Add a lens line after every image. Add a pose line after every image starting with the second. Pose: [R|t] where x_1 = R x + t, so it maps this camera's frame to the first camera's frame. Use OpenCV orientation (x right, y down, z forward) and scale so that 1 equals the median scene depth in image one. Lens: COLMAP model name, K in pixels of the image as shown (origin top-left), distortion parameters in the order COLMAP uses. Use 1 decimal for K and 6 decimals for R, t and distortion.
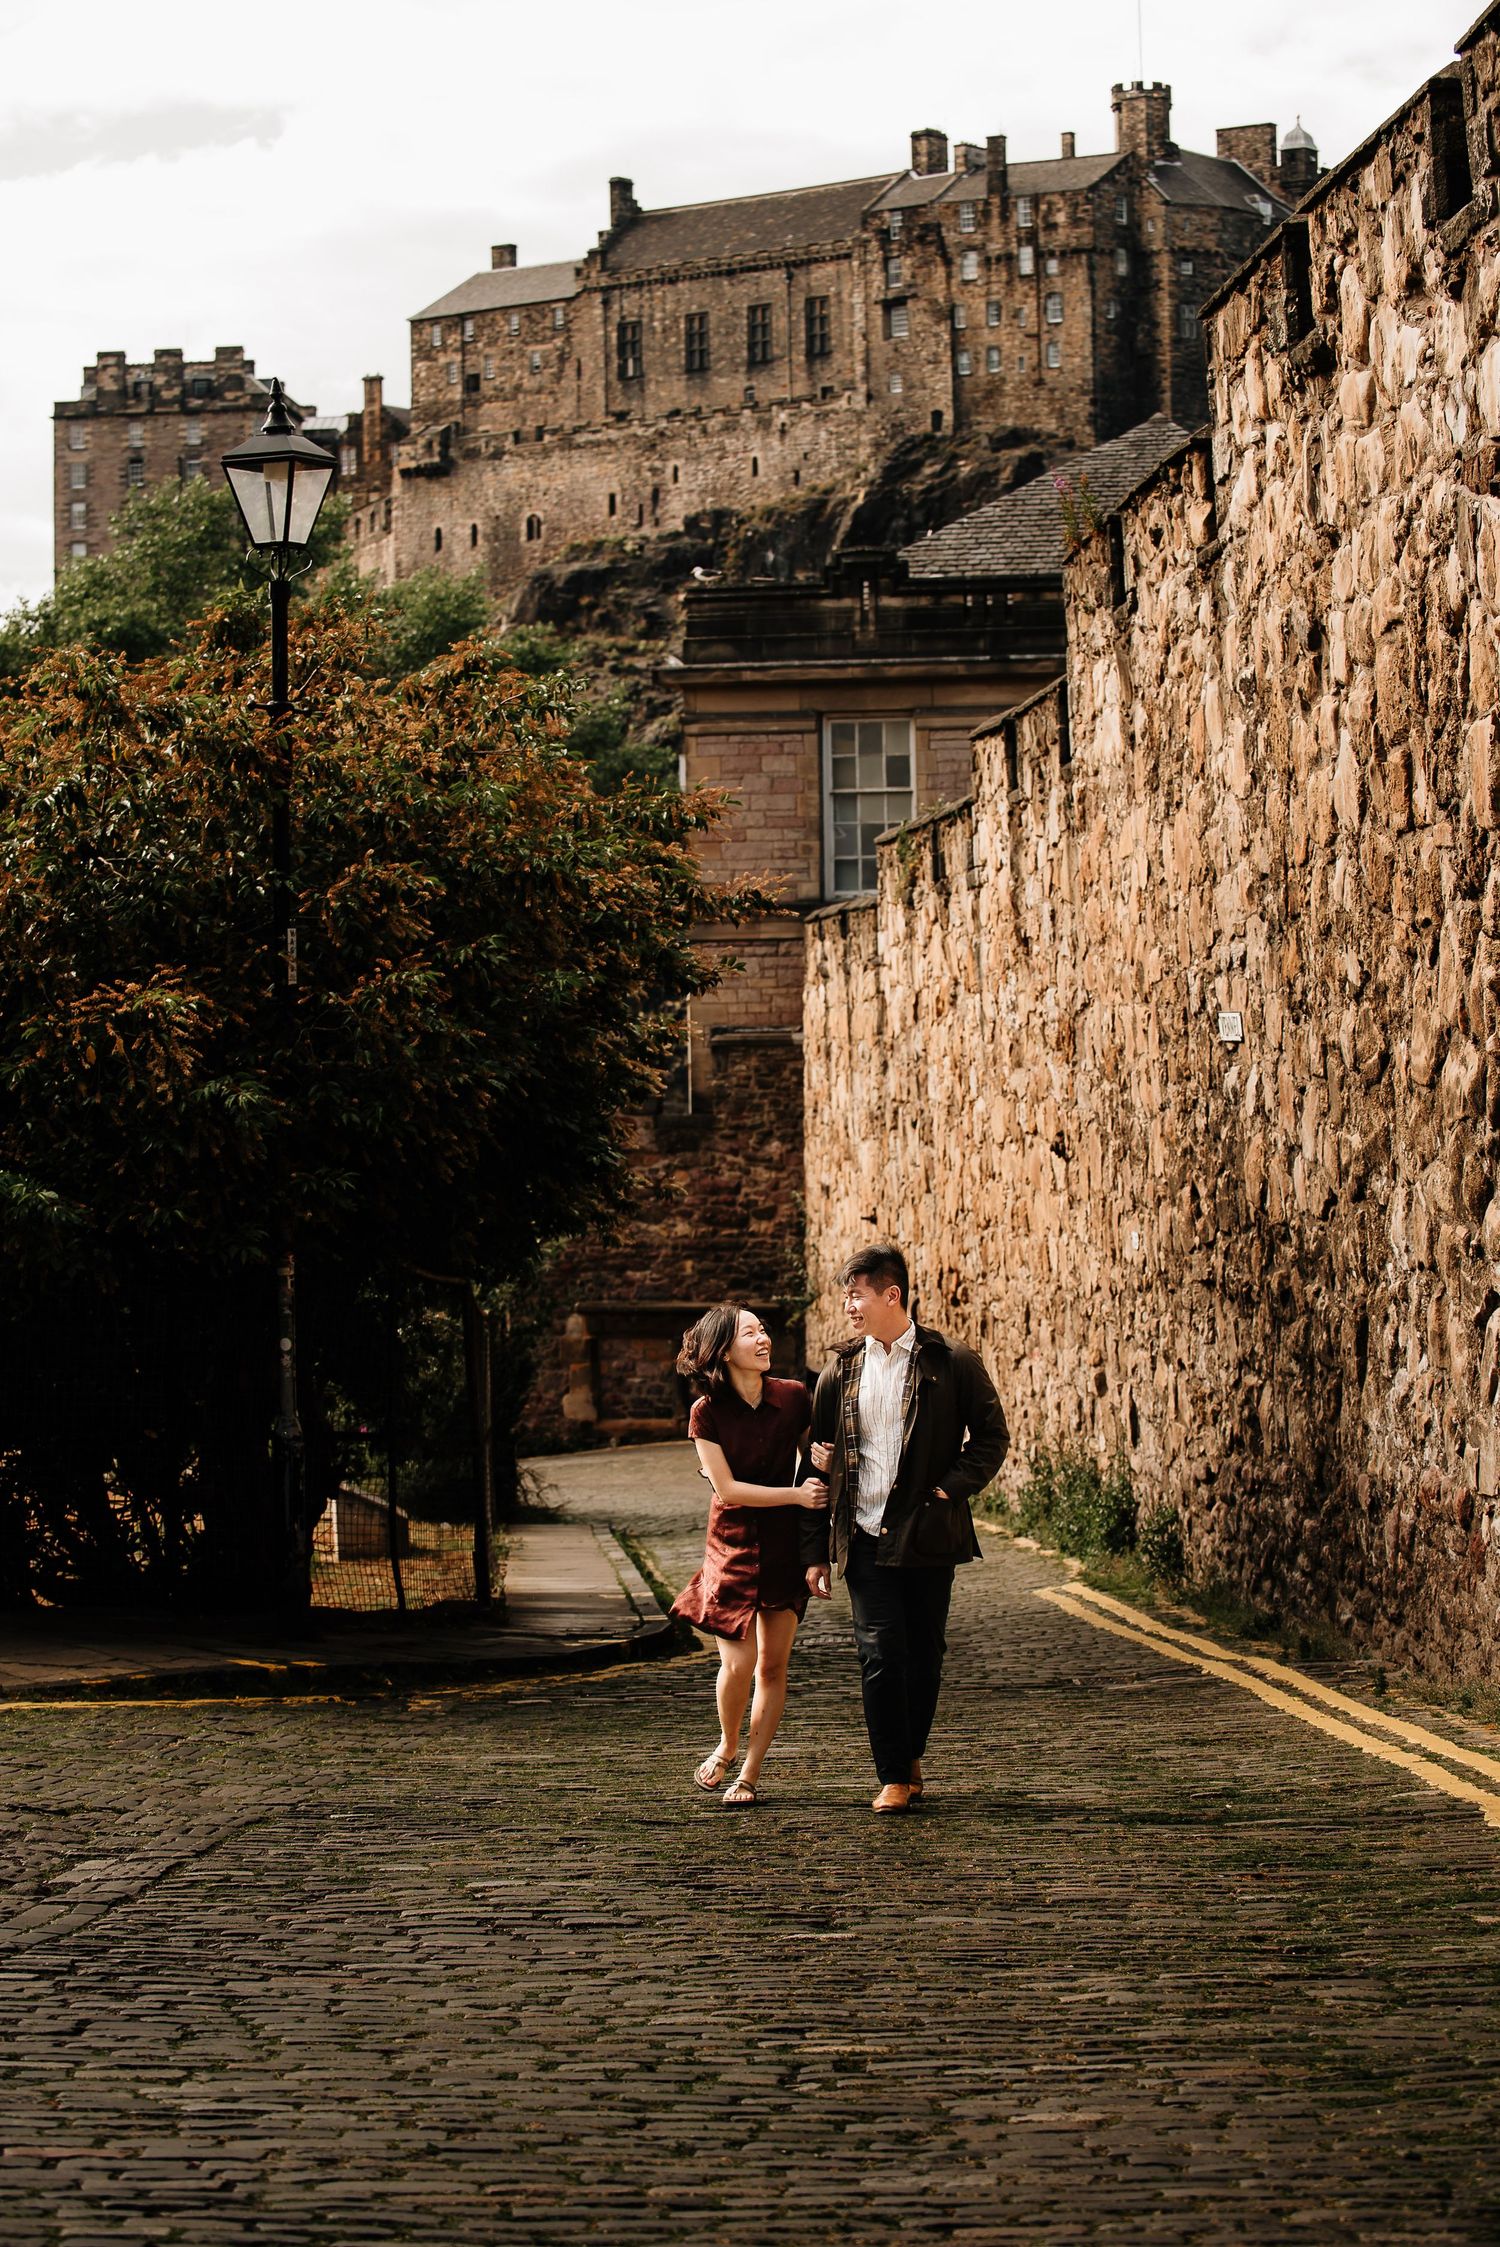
lens RADIAL K [[4032.5, 0, 808.0], [0, 4032.5, 1123.5], [0, 0, 1]] dist [-0.330216, -0.104993]
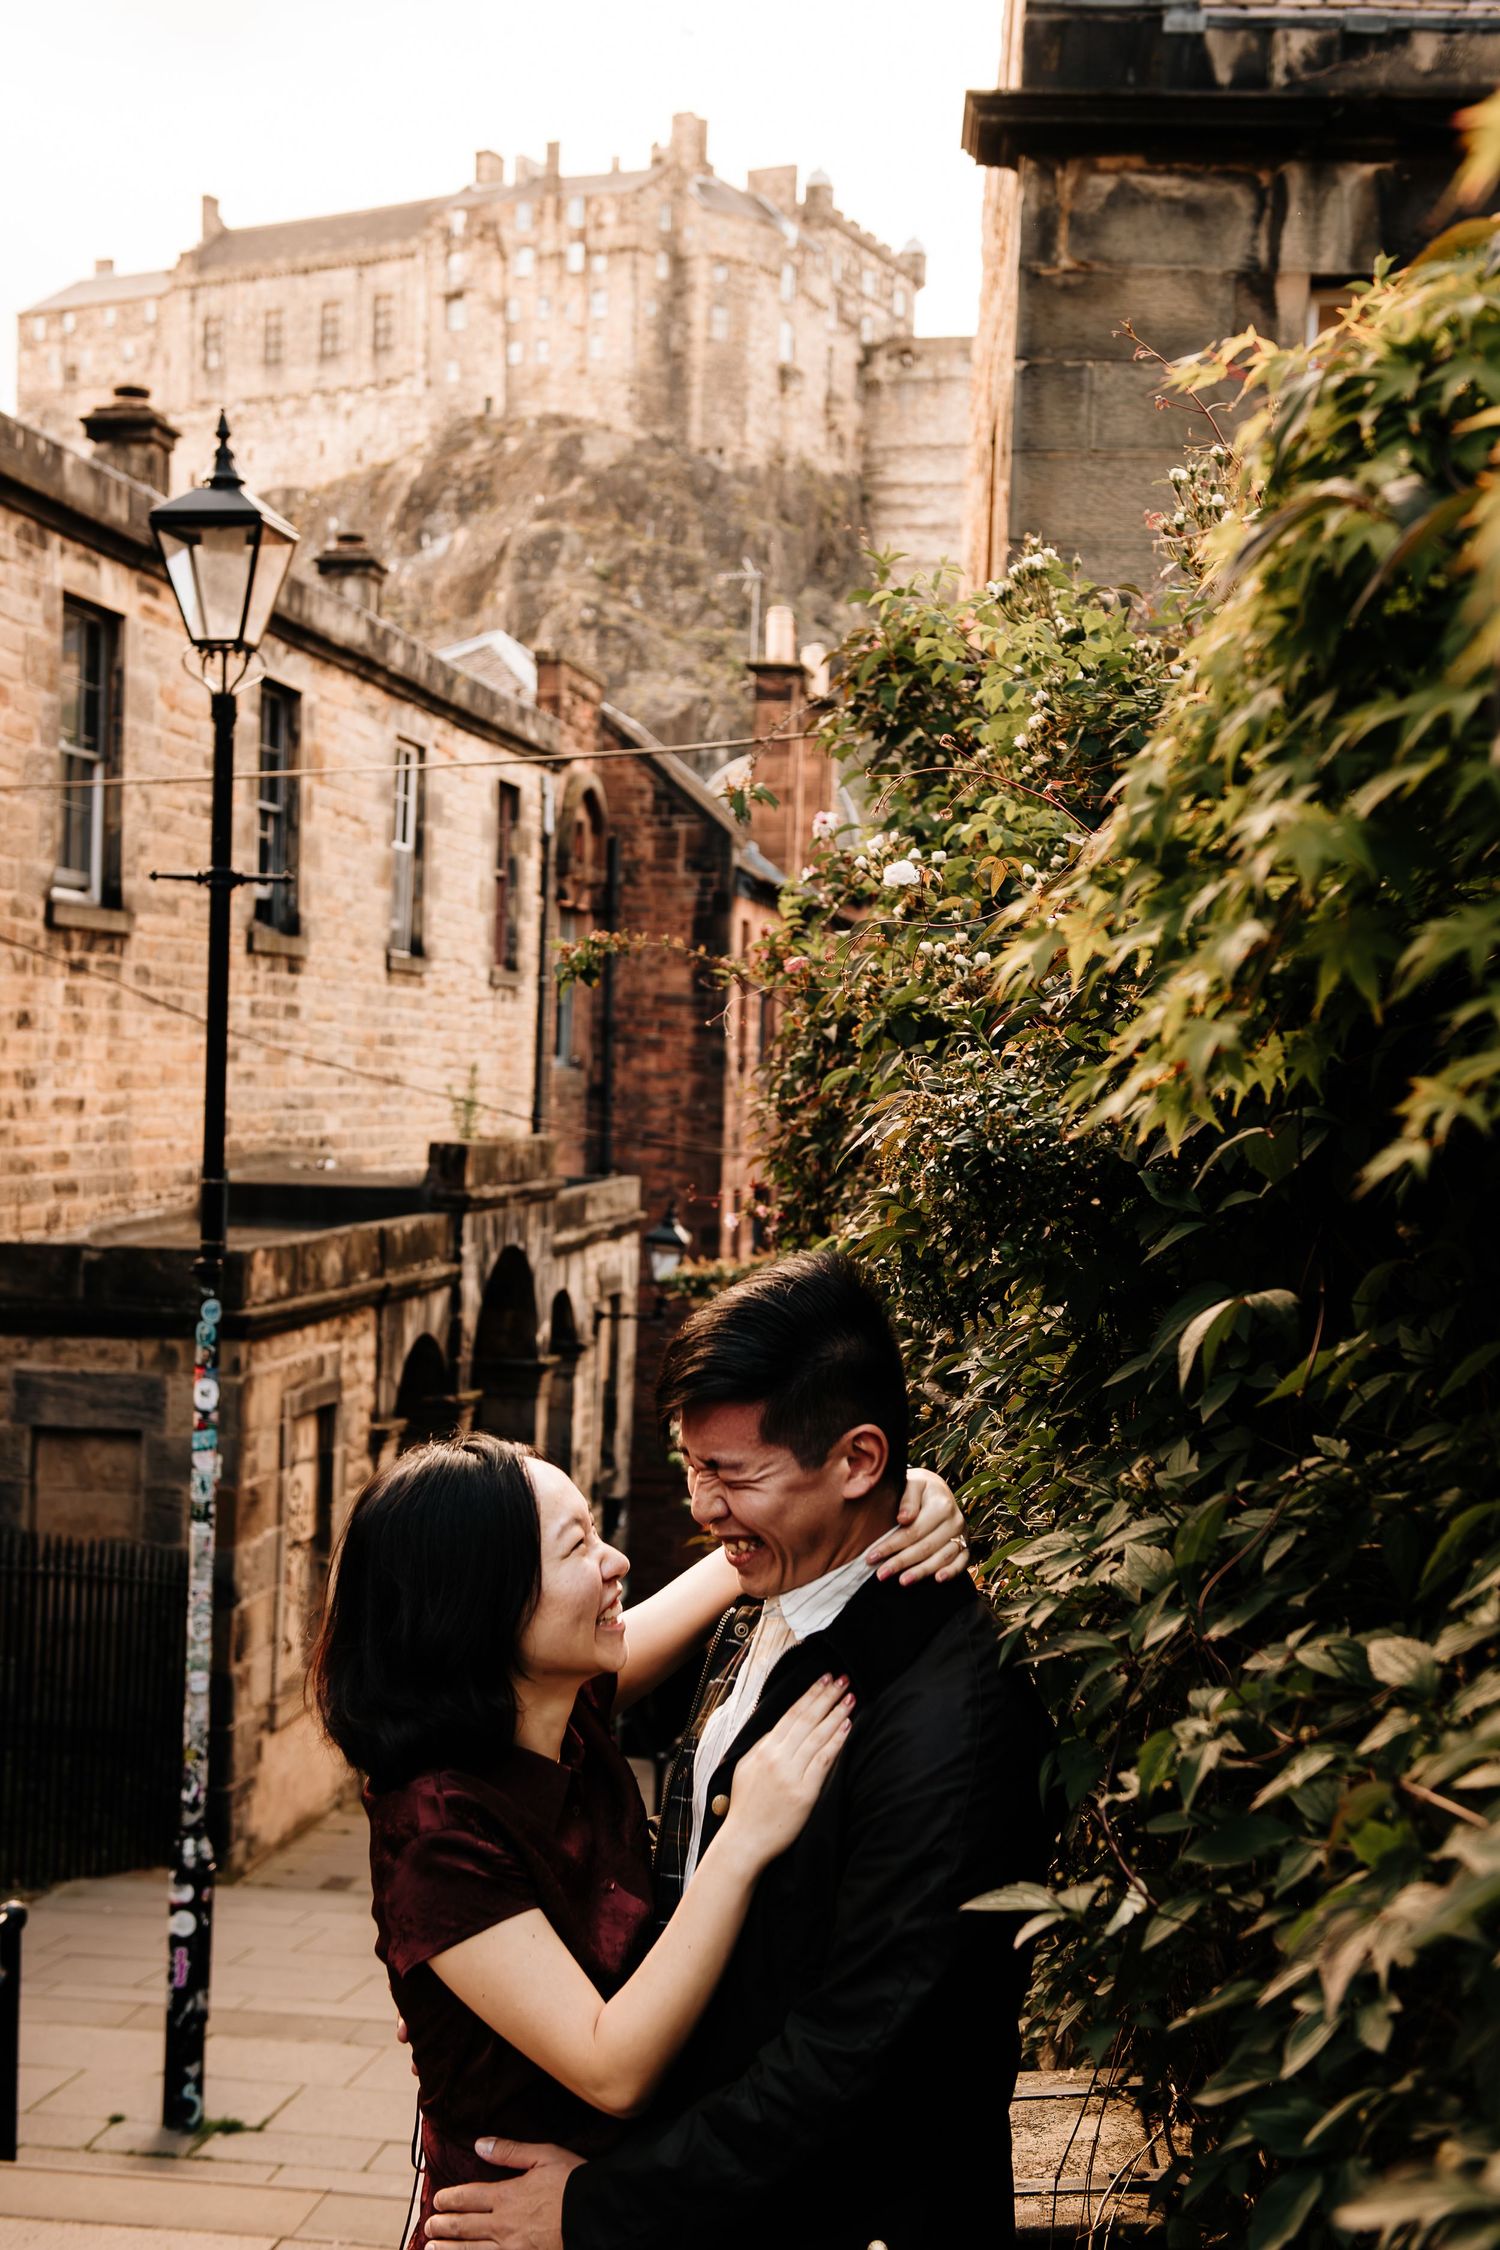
lens RADIAL K [[3056.5, 0, 740.0], [0, 3056.5, 1094.1], [0, 0, 1]] dist [0.097857, 0.005144]
pose [[0.990749, 0.041601, 0.129171, -0.000995], [-0.042100, 0.999113, 0.001134, 0.012897], [-0.129010, -0.006561, 0.991622, 0.136603]]
